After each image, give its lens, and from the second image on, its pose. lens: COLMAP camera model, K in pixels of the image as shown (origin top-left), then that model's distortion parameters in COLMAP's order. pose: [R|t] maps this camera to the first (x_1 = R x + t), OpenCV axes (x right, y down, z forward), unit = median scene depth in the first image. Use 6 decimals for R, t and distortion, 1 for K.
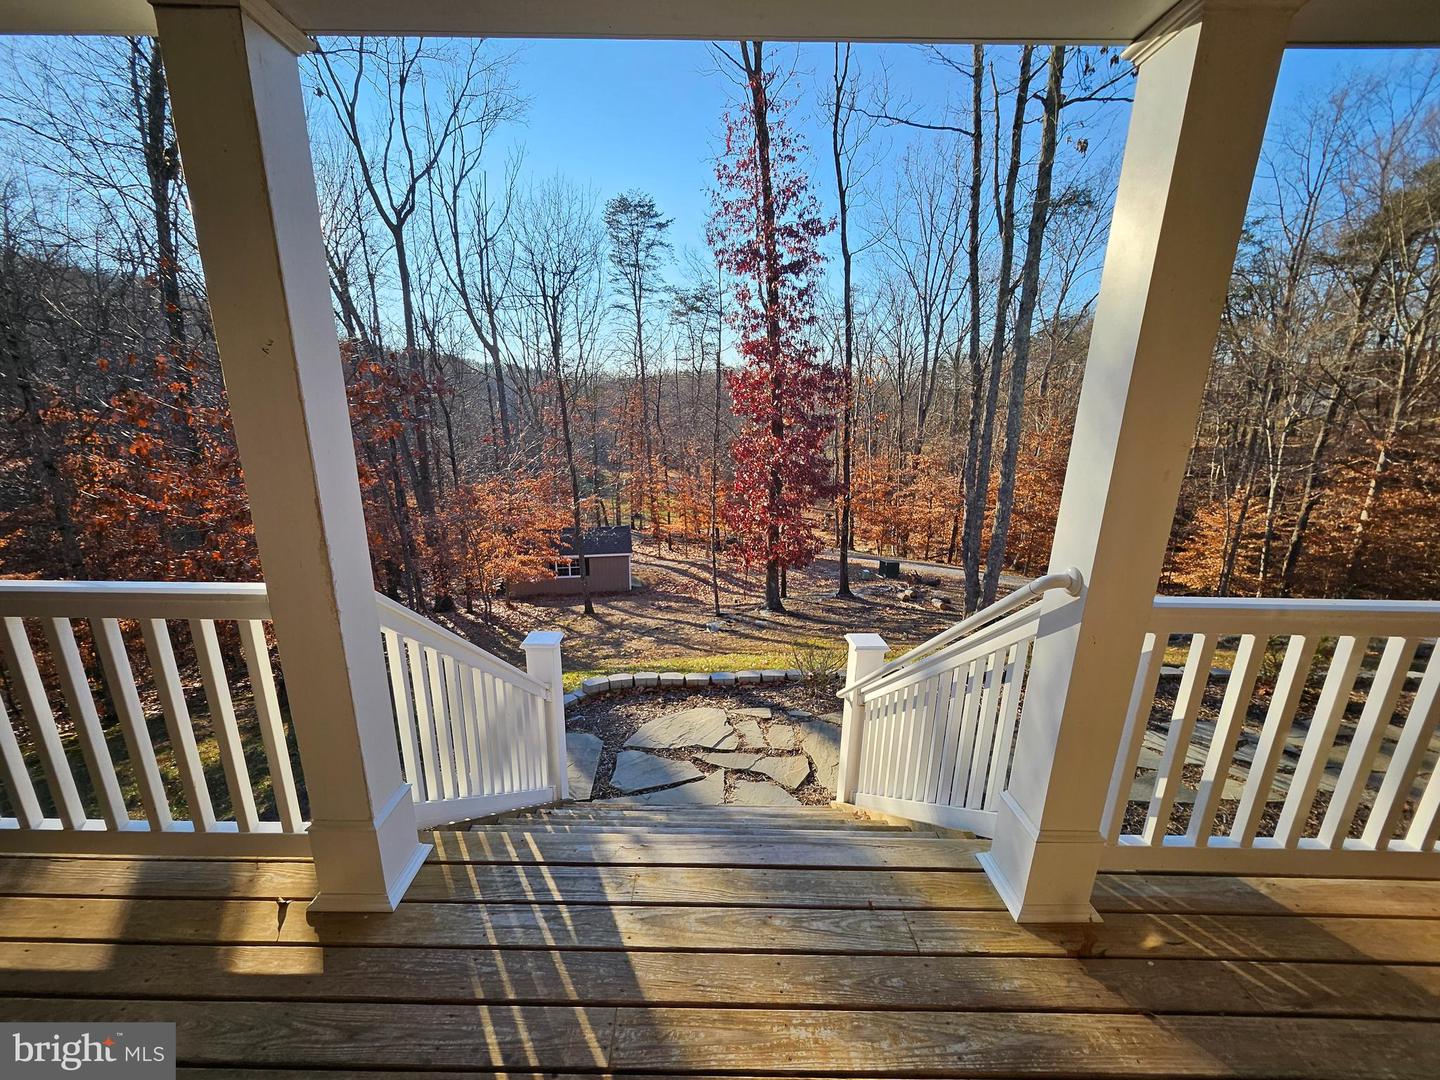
lens RADIAL K [[564.3, 0, 711.9], [0, 564.3, 551.4], [0, 0, 1]] dist [-0.000294, -0.000702]
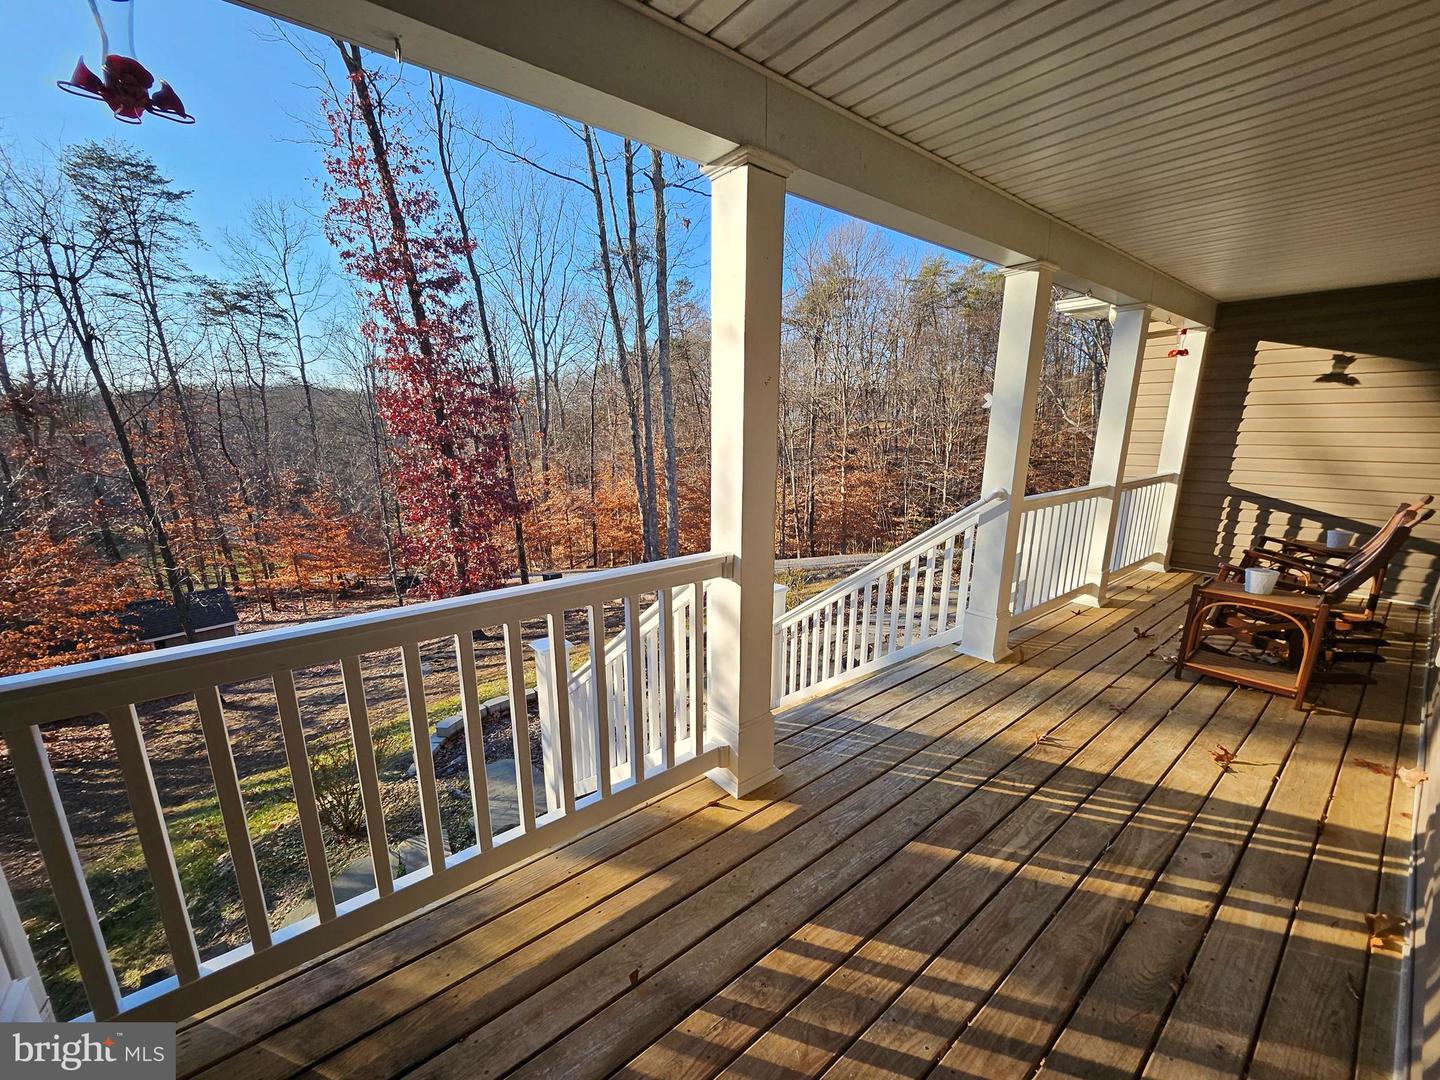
lens RADIAL K [[564.3, 0, 711.9], [0, 564.3, 551.4], [0, 0, 1]] dist [-0.000294, -0.000702]
pose [[0.783791, -0.152220, 0.602080, -0.138610], [0.171547, 0.984841, 0.025670, 0.001876], [-0.596861, 0.083165, 0.798023, -0.006877]]
